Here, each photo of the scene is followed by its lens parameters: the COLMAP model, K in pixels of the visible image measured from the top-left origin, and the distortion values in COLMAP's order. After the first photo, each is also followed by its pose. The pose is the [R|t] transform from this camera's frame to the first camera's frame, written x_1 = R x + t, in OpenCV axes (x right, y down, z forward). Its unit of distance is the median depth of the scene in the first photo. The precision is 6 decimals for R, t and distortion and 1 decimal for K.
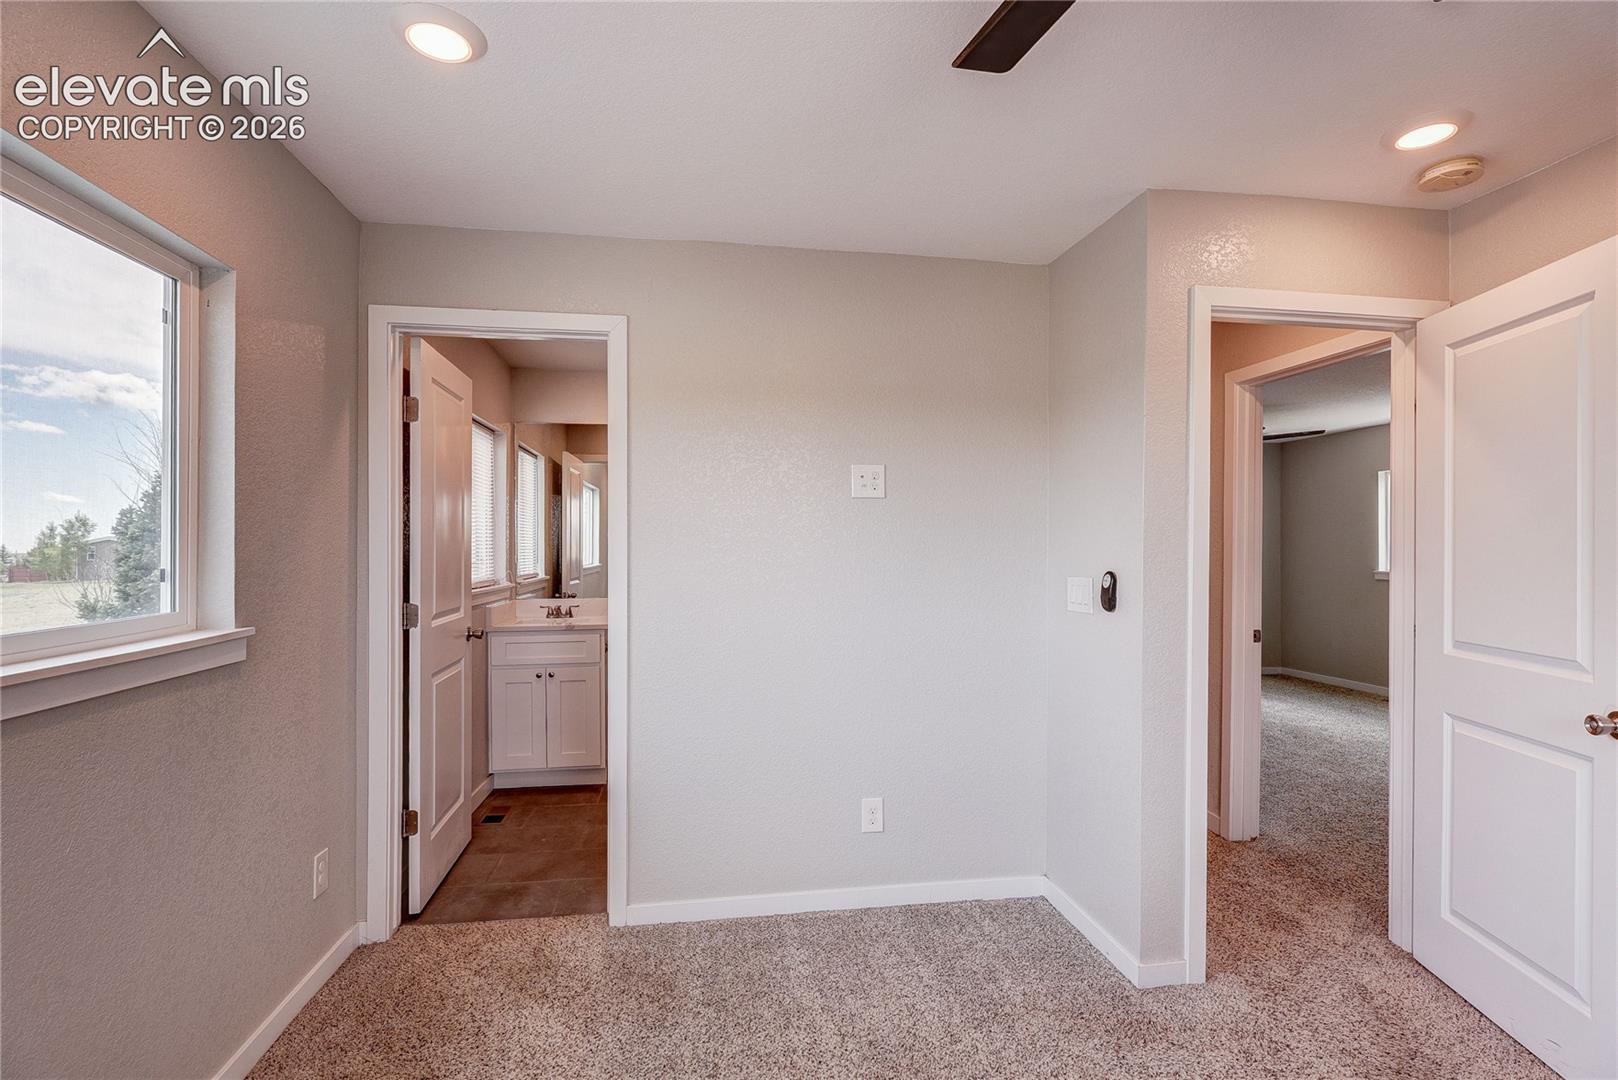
lens RADIAL K [[765.8, 0, 810.8], [0, 765.8, 549.8], [0, 0, 1]] dist [-0.001459, 0.000167]
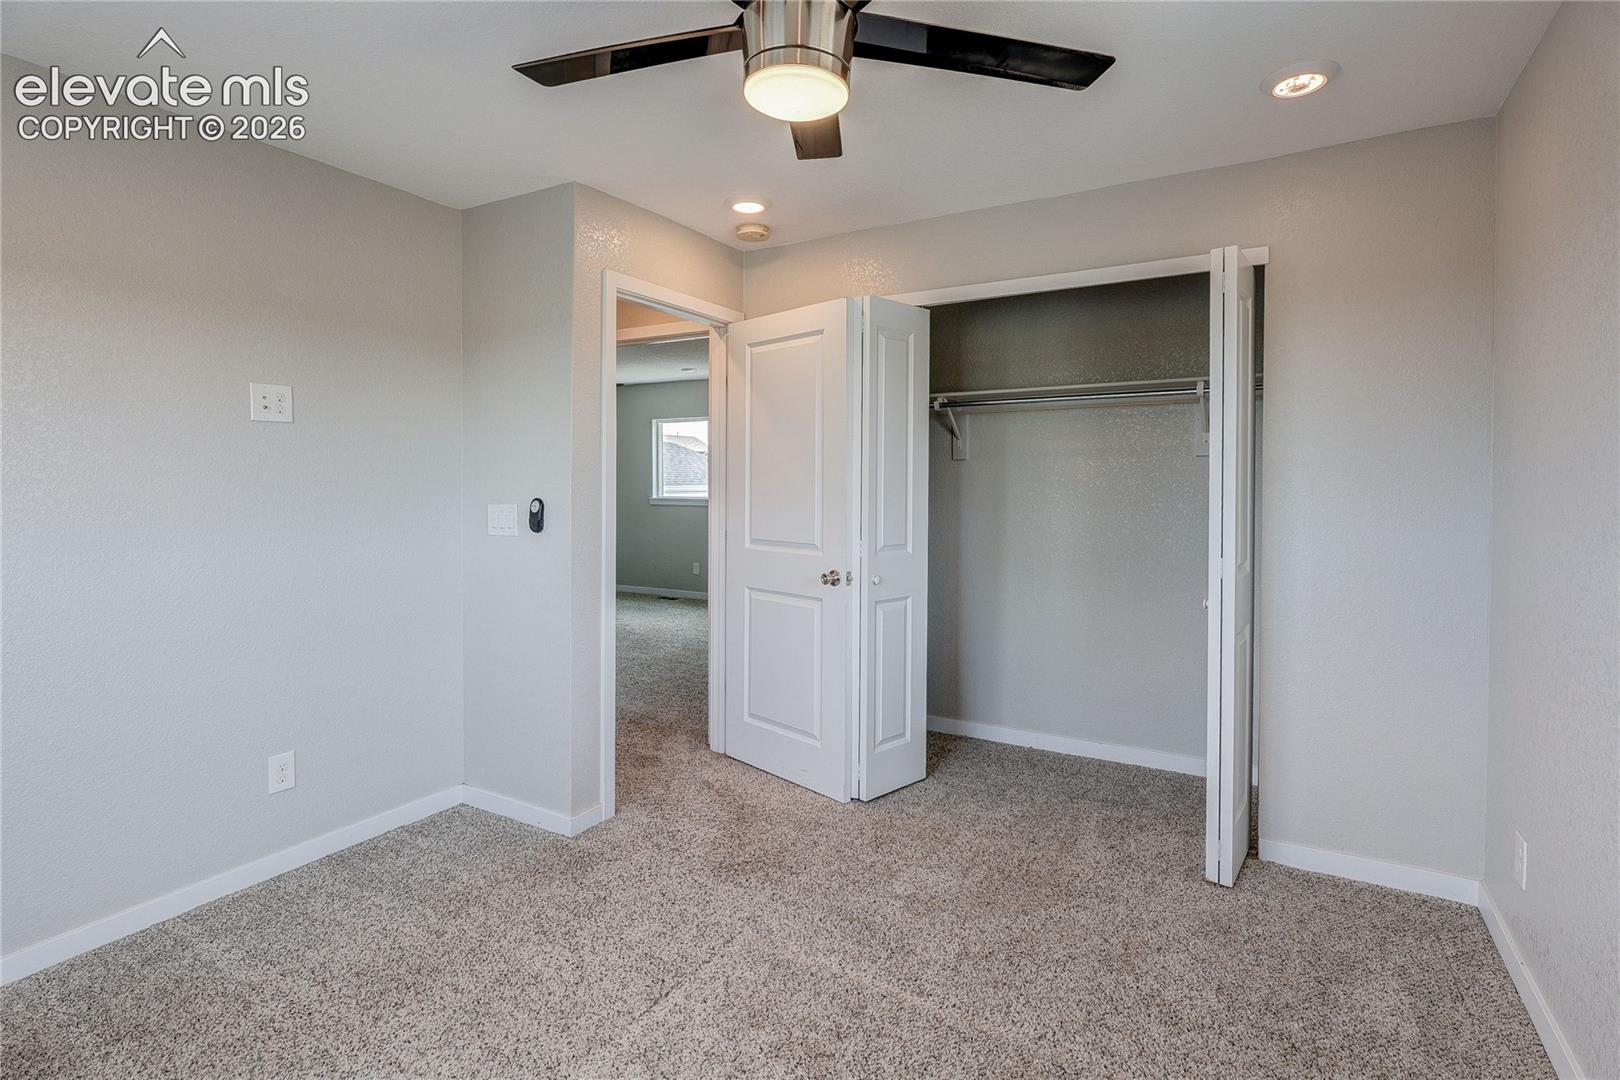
lens RADIAL K [[778.9, 0, 811.5], [0, 778.9, 509.9], [0, 0, 1]] dist [-0.001611, 0.000643]
pose [[0.633884, -0.029915, 0.772850, -0.267977], [0.002275, 0.999320, 0.036815, 0.003426], [-0.773425, -0.021579, 0.633520, -0.074755]]
